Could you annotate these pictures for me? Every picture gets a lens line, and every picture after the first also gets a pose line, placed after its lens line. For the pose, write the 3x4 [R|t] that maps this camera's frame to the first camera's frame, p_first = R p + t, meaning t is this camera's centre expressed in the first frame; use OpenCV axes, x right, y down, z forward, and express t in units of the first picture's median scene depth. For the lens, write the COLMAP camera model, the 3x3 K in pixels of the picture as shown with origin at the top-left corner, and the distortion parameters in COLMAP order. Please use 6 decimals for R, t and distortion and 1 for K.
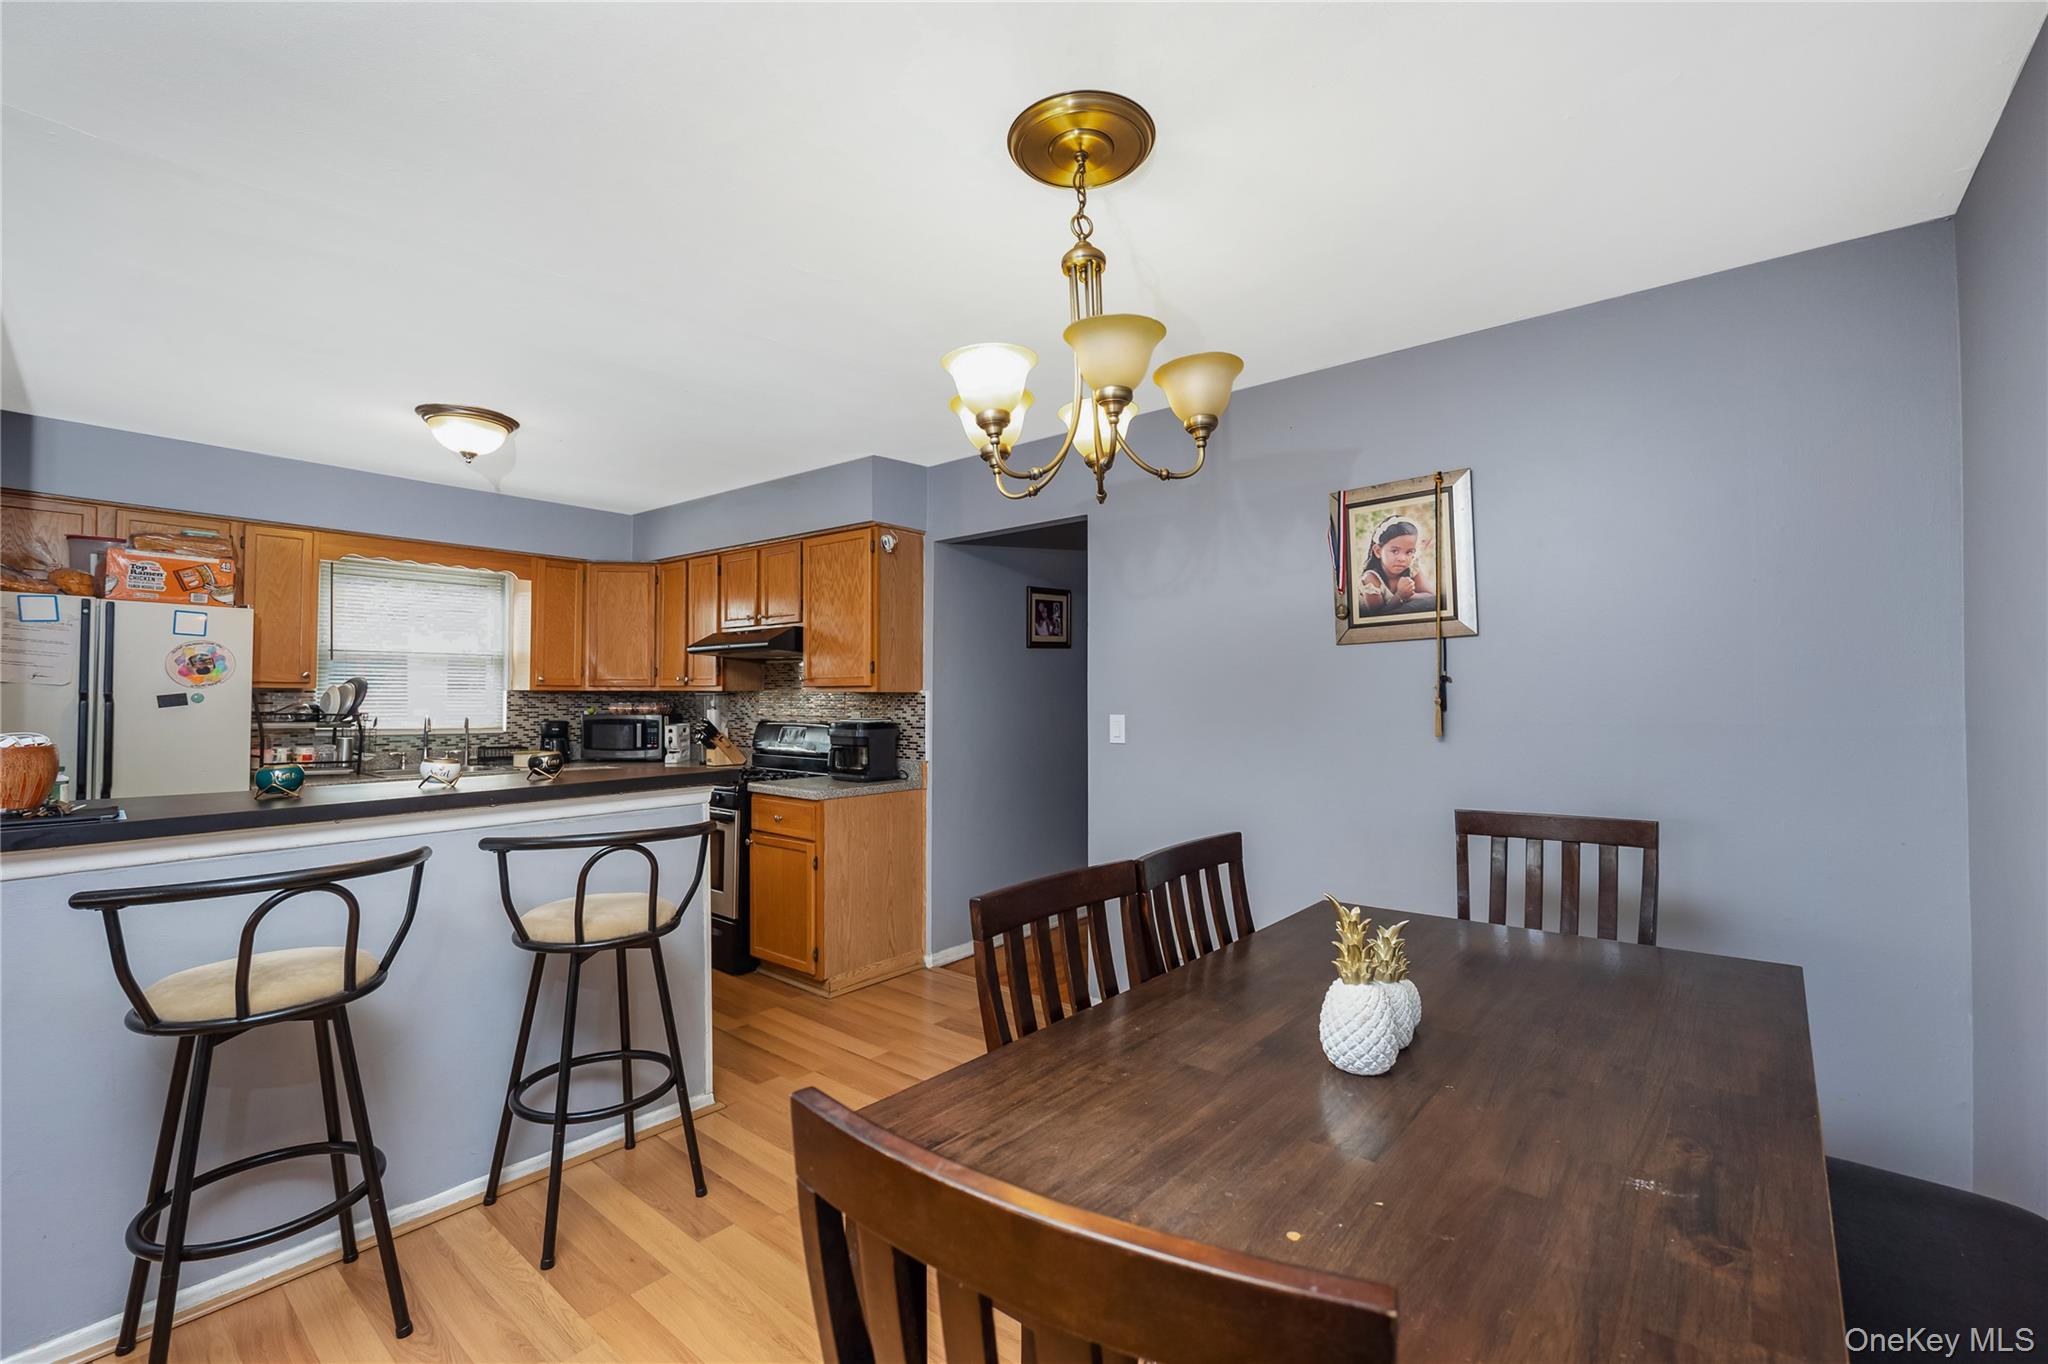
lens RADIAL K [[870.7, 0, 1025.8], [0, 870.7, 690.2], [0, 0, 1]] dist [-0.002306, -0.000348]
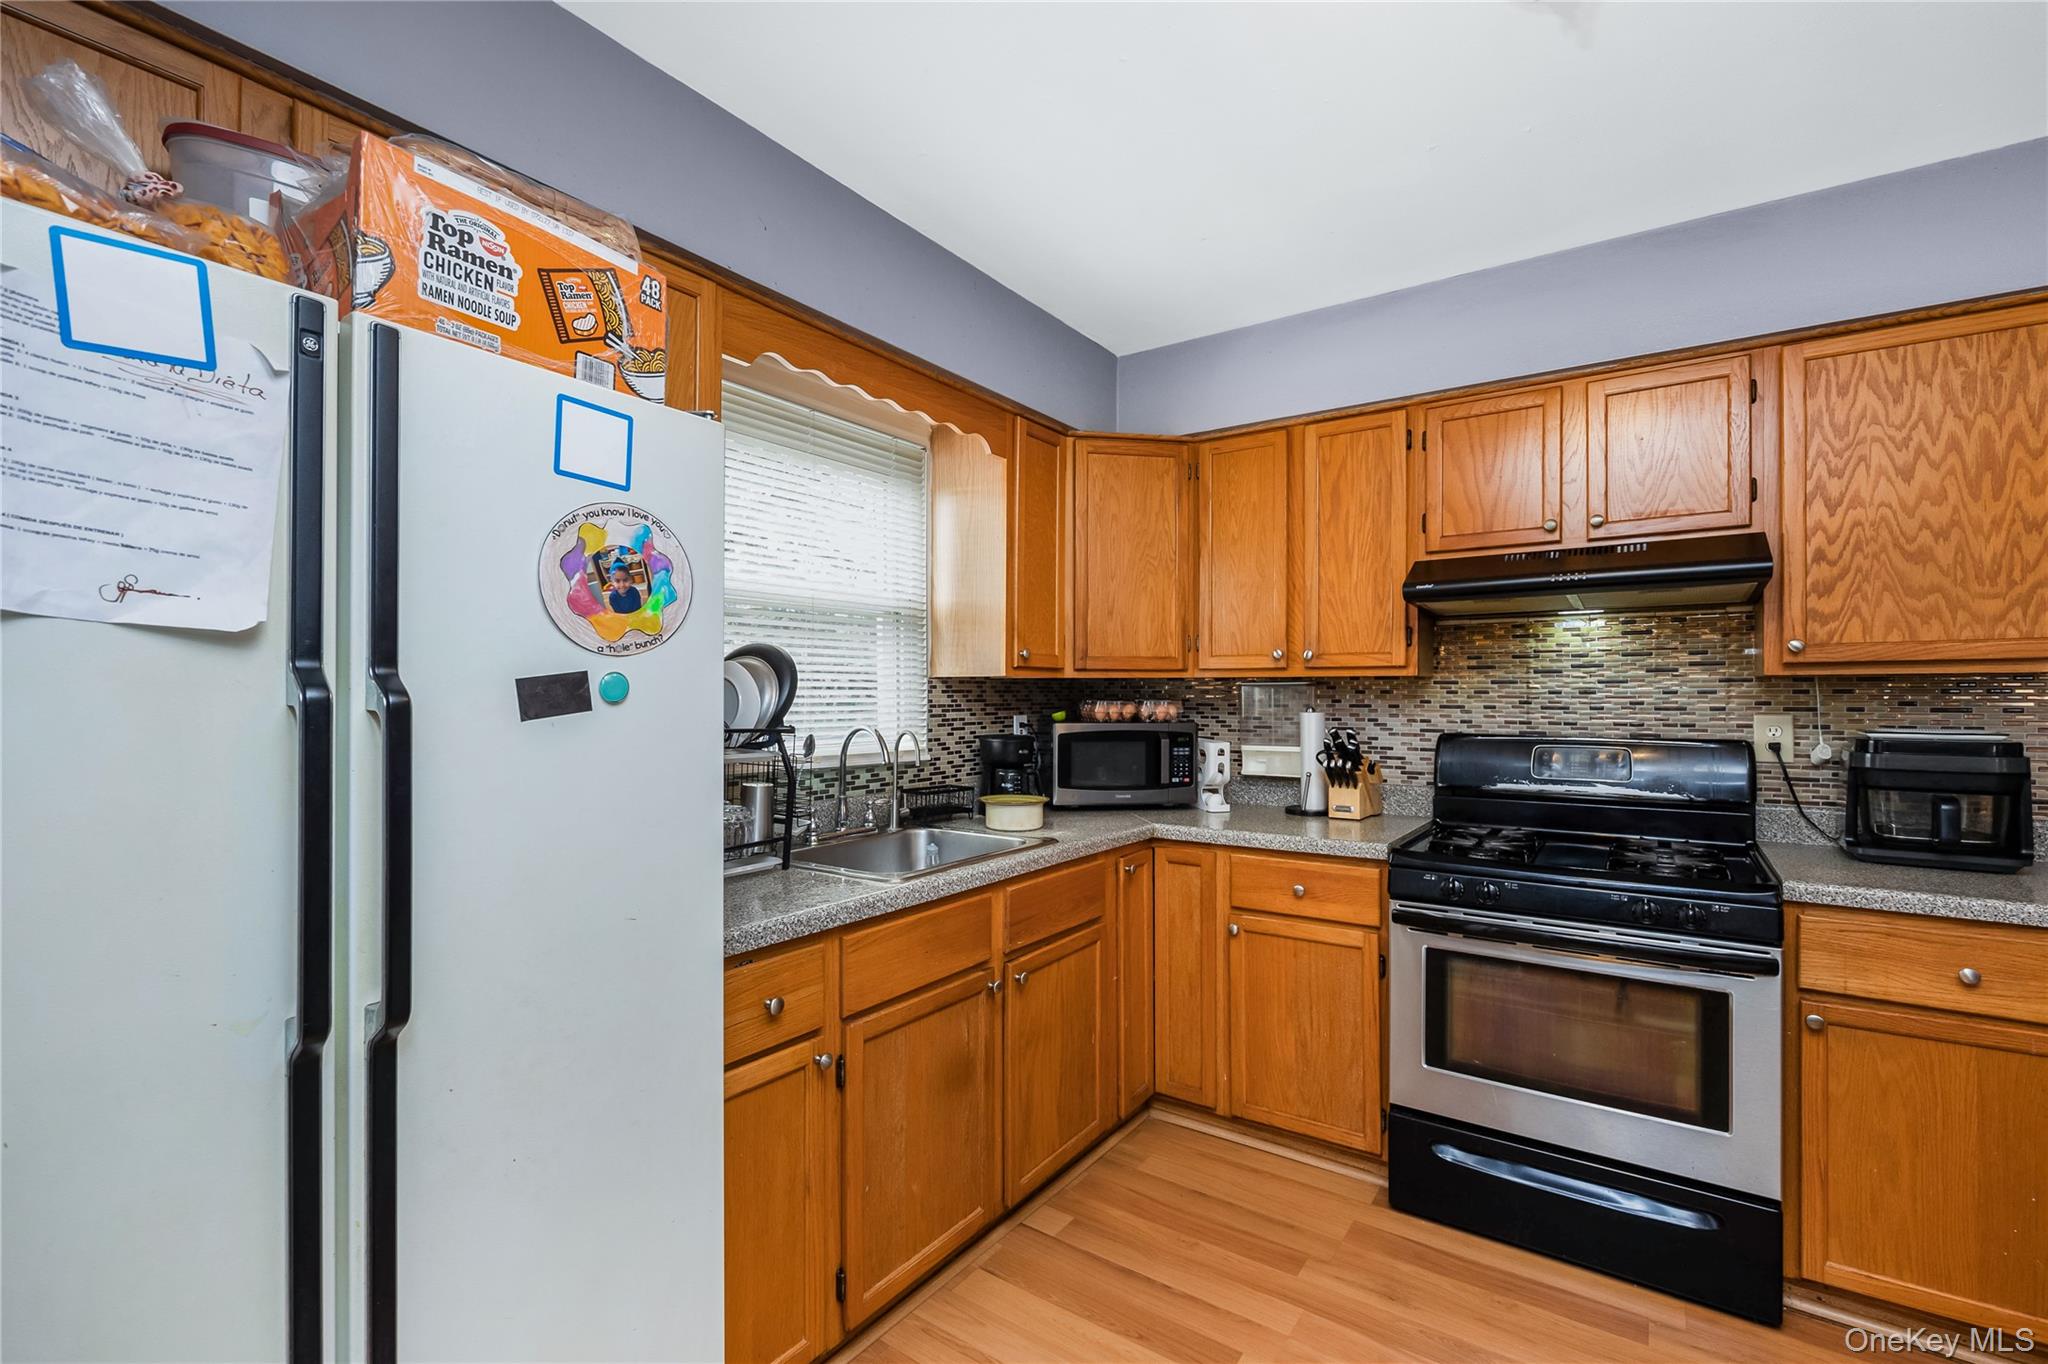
lens RADIAL K [[877.3, 0, 1014.9], [0, 877.3, 689.5], [0, 0, 1]] dist [-0.002013, -0.000184]
pose [[0.996310, -0.005075, 0.085672, -0.742852], [0.004993, 0.999987, 0.001174, 0.008758], [-0.085677, -0.000742, 0.996323, 0.599949]]
